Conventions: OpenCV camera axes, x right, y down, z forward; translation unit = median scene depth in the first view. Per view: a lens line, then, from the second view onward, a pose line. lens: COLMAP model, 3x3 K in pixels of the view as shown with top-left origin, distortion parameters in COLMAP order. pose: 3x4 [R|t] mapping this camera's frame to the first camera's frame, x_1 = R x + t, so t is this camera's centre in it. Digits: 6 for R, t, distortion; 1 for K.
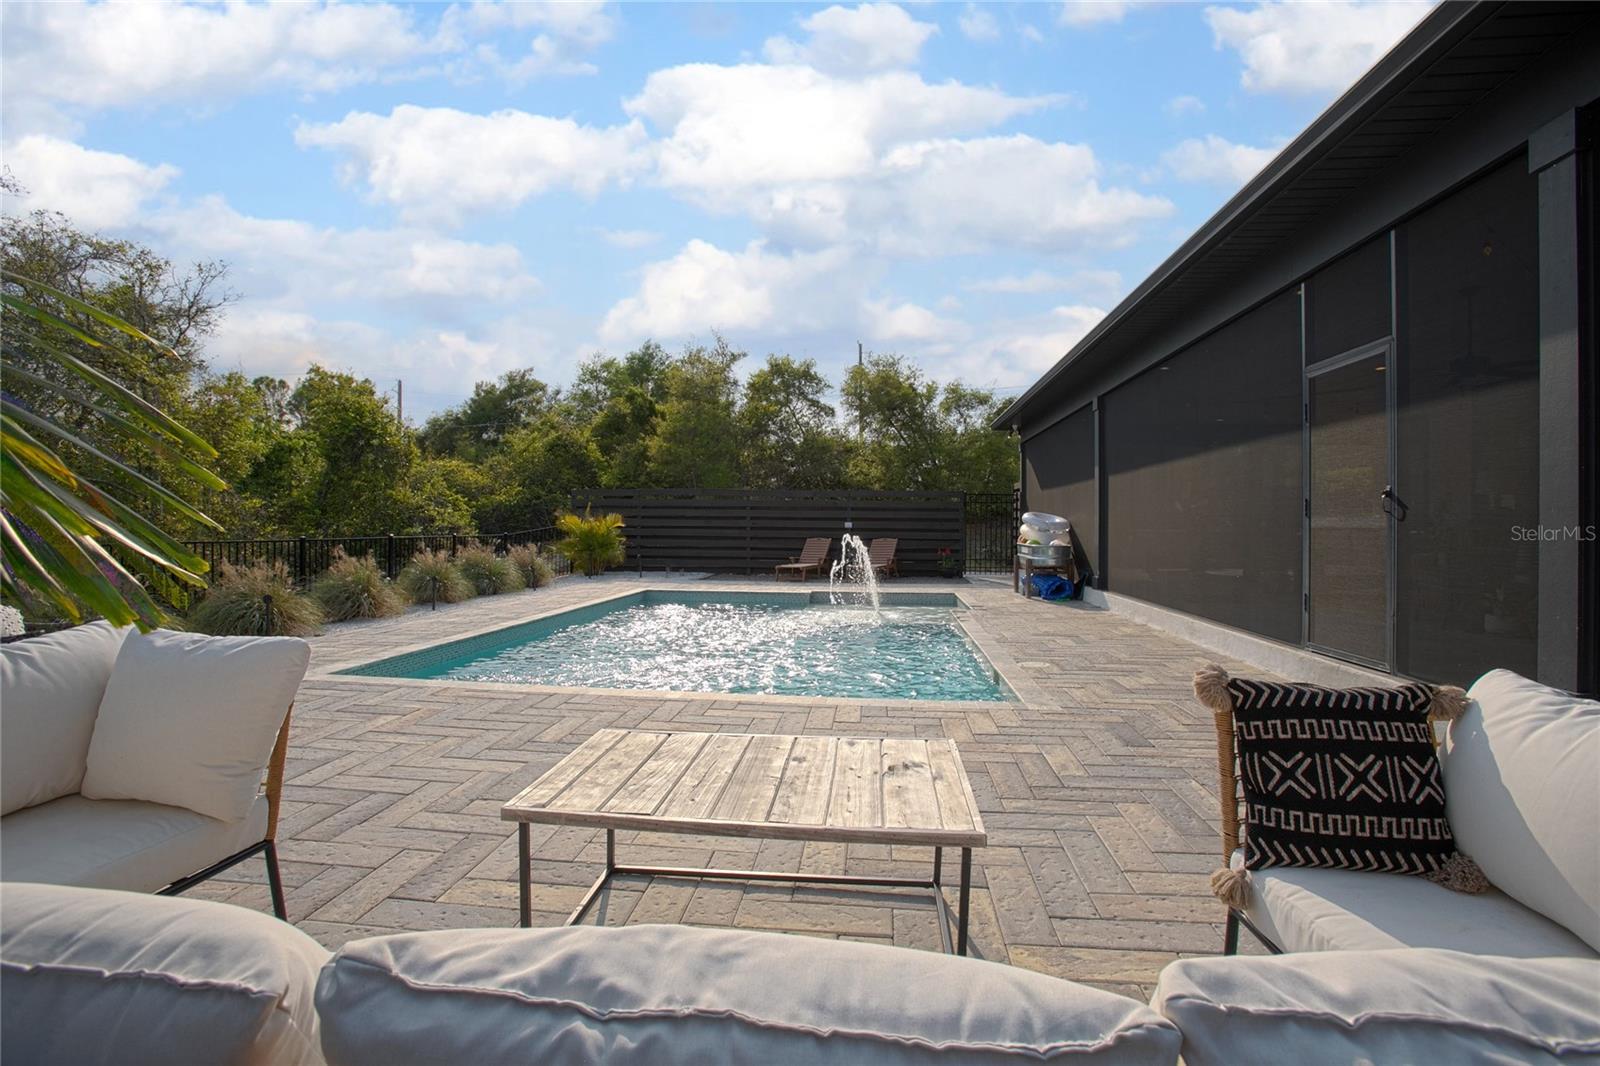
lens RADIAL K [[741.5, 0, 796.8], [0, 741.5, 531.0], [0, 0, 1]] dist [-0.002750, 0.000179]
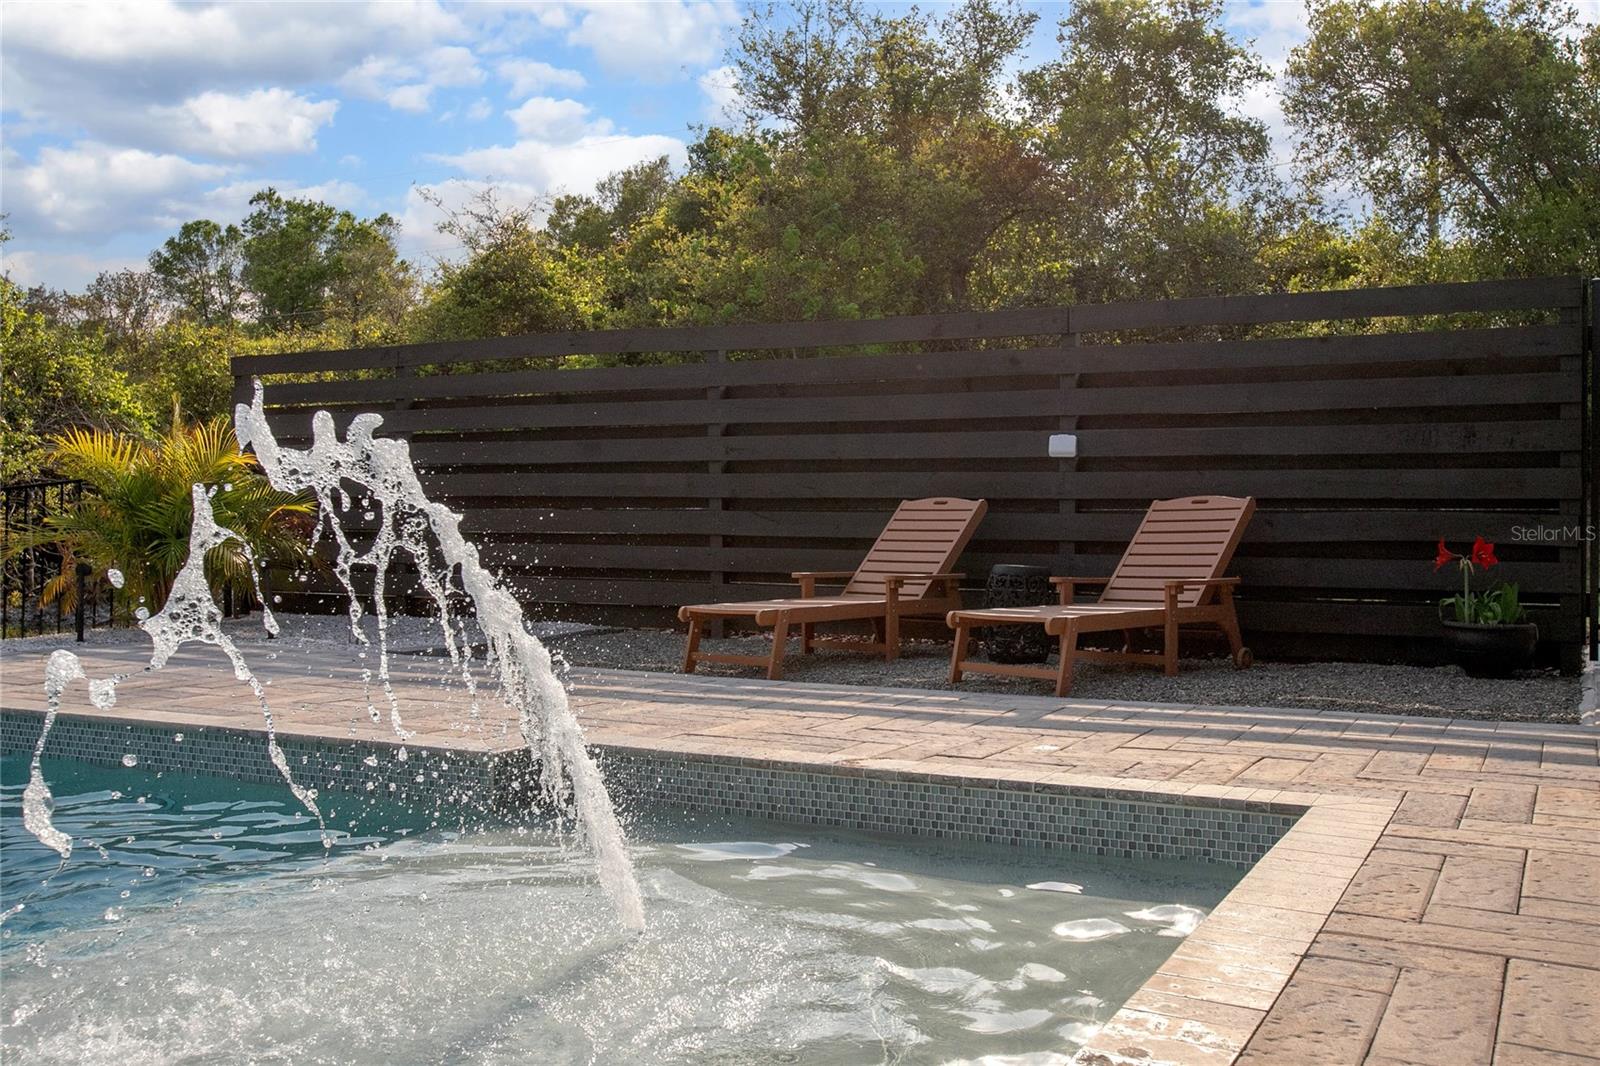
lens RADIAL K [[1580.9, 0, 799.6], [0, 1580.9, 531.6], [0, 0, 1]] dist [-0.022989, 0.000000]
pose [[0.939016, -0.000238, -0.343873, 0.046325], [0.000805, 0.999999, 0.001505, 0.005416], [0.343873, -0.001690, 0.939015, 0.130826]]
